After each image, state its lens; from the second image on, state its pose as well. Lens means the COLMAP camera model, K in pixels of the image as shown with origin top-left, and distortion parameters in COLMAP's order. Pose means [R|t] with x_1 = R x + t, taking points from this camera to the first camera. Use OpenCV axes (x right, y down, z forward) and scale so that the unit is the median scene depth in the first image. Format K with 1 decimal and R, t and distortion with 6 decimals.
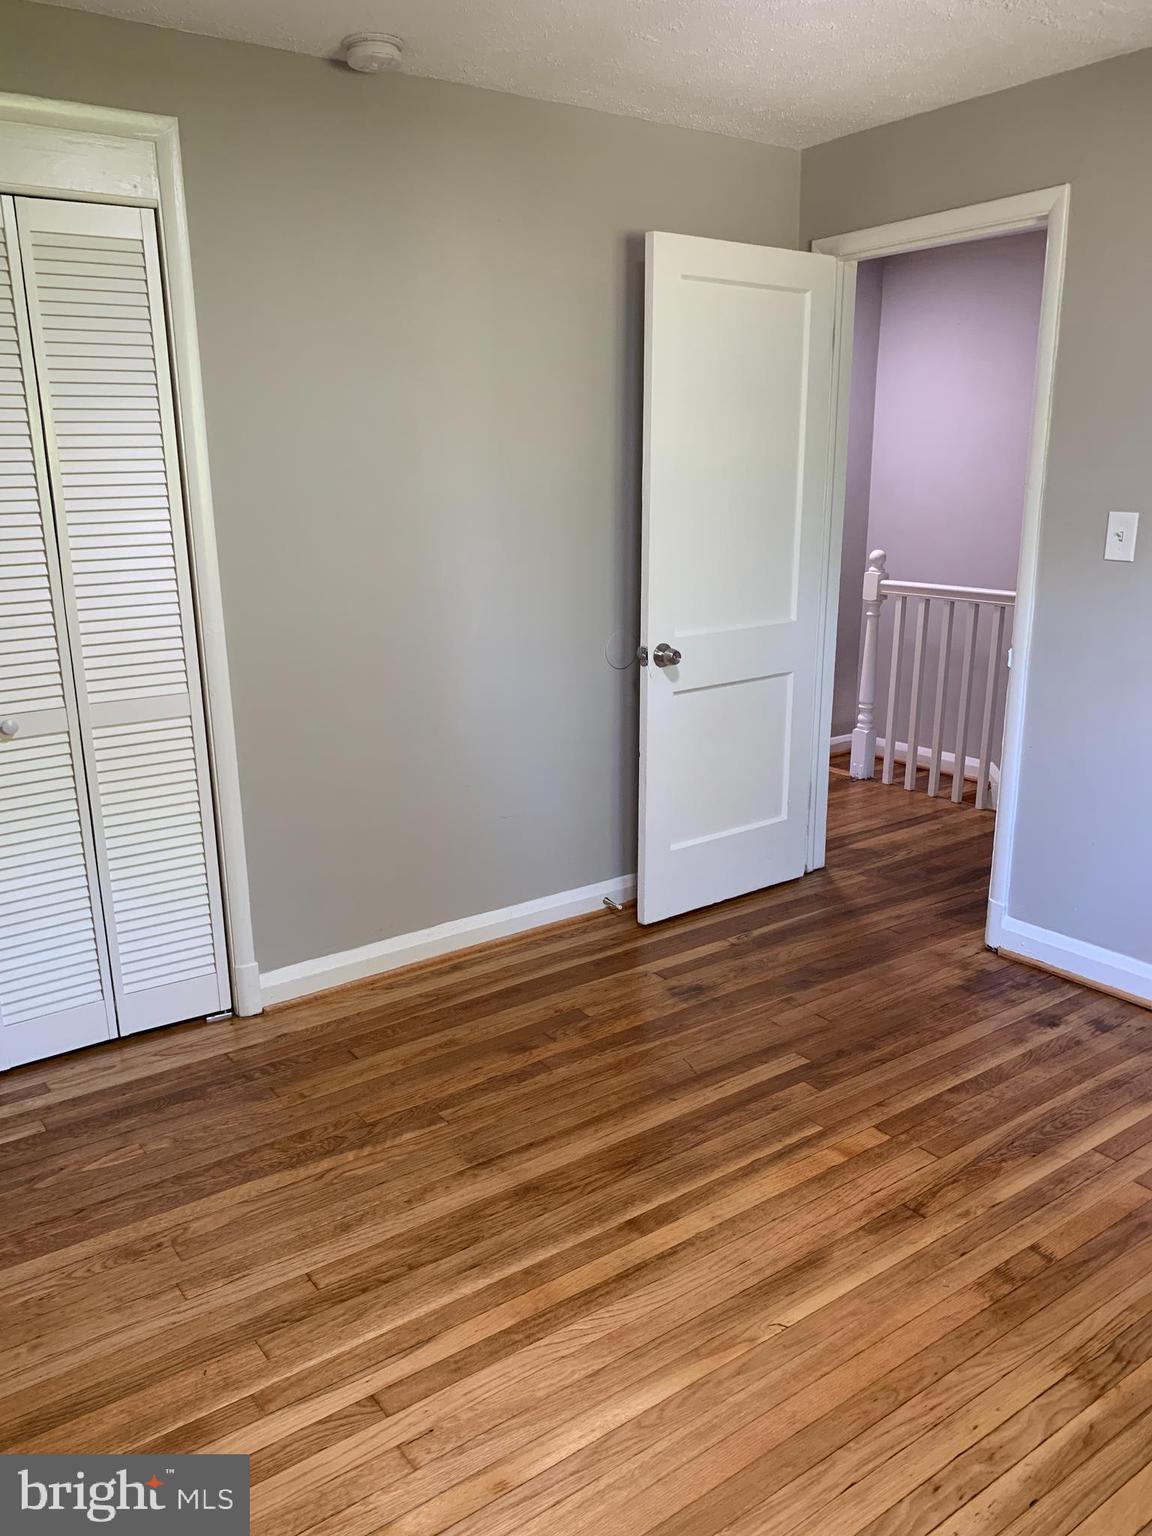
lens RADIAL K [[1185.0, 0, 575.0], [0, 1185.0, 768.7], [0, 0, 1]] dist [0.036656, -0.053593]
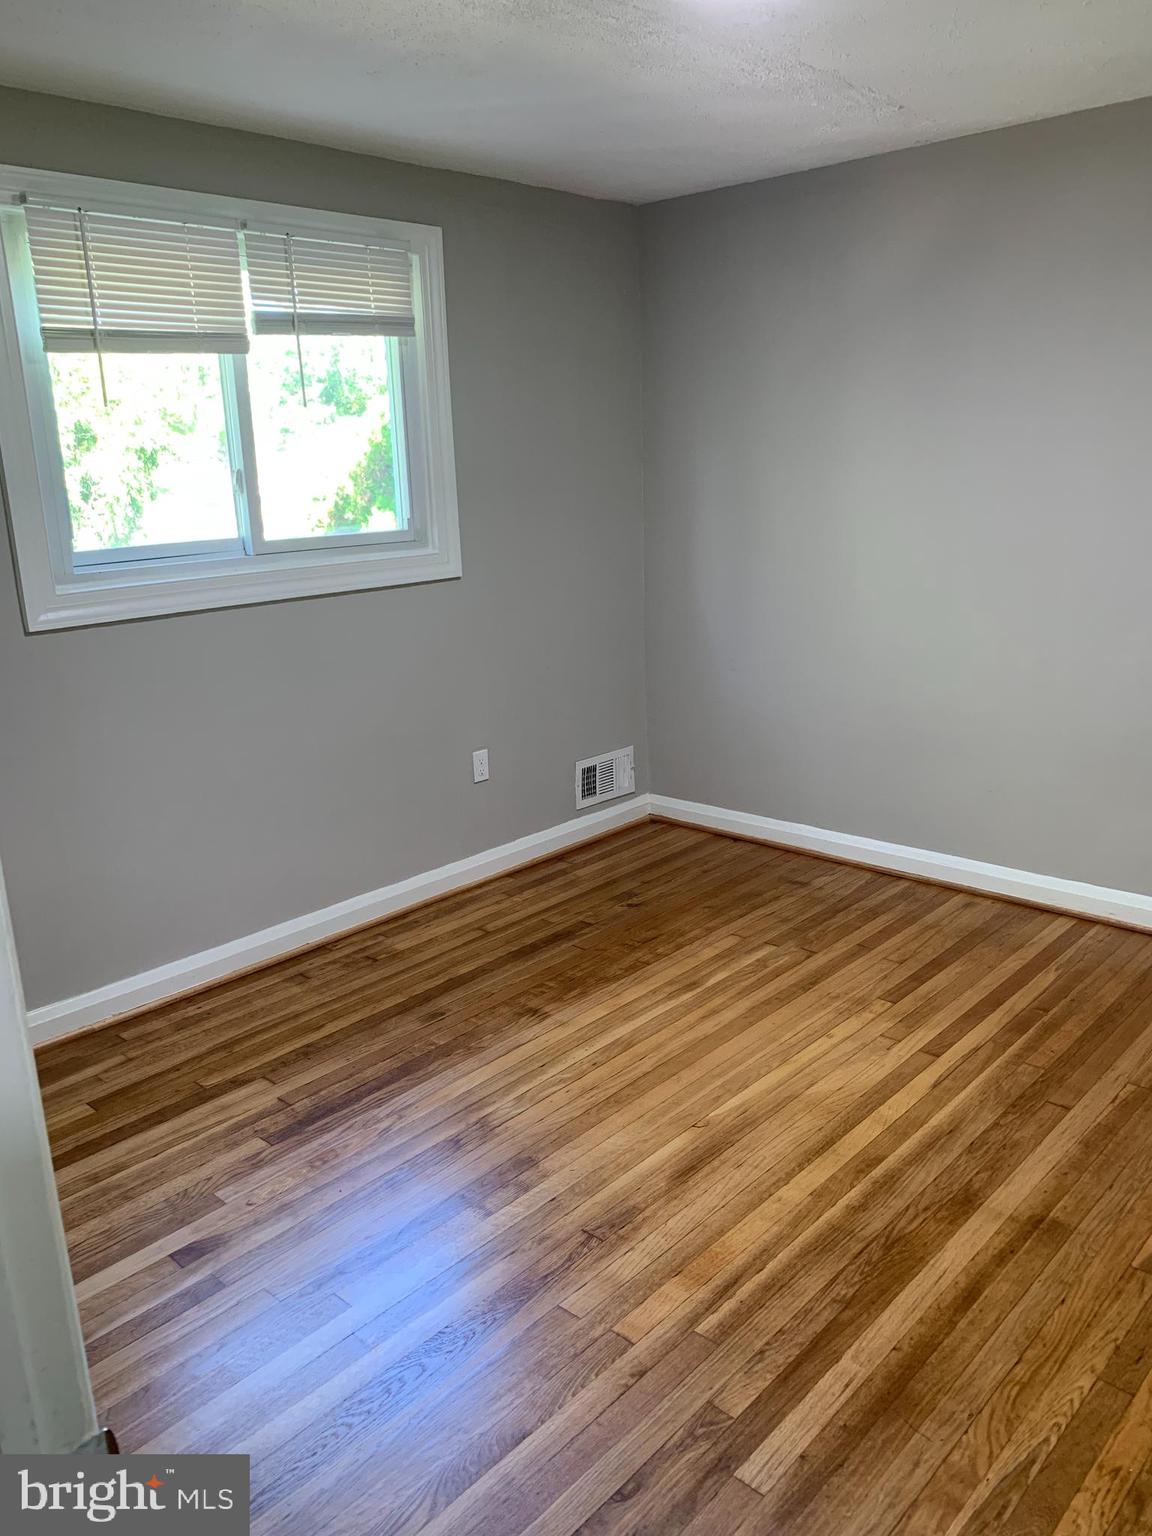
lens RADIAL K [[1185.0, 0, 576.7], [0, 1185.0, 768.1], [0, 0, 1]] dist [0.036656, -0.053593]
pose [[-0.978656, 0.094972, -0.182243, 0.442577], [-0.006161, 0.872847, 0.487954, -0.461101], [0.205412, 0.478662, -0.853632, 1.663989]]
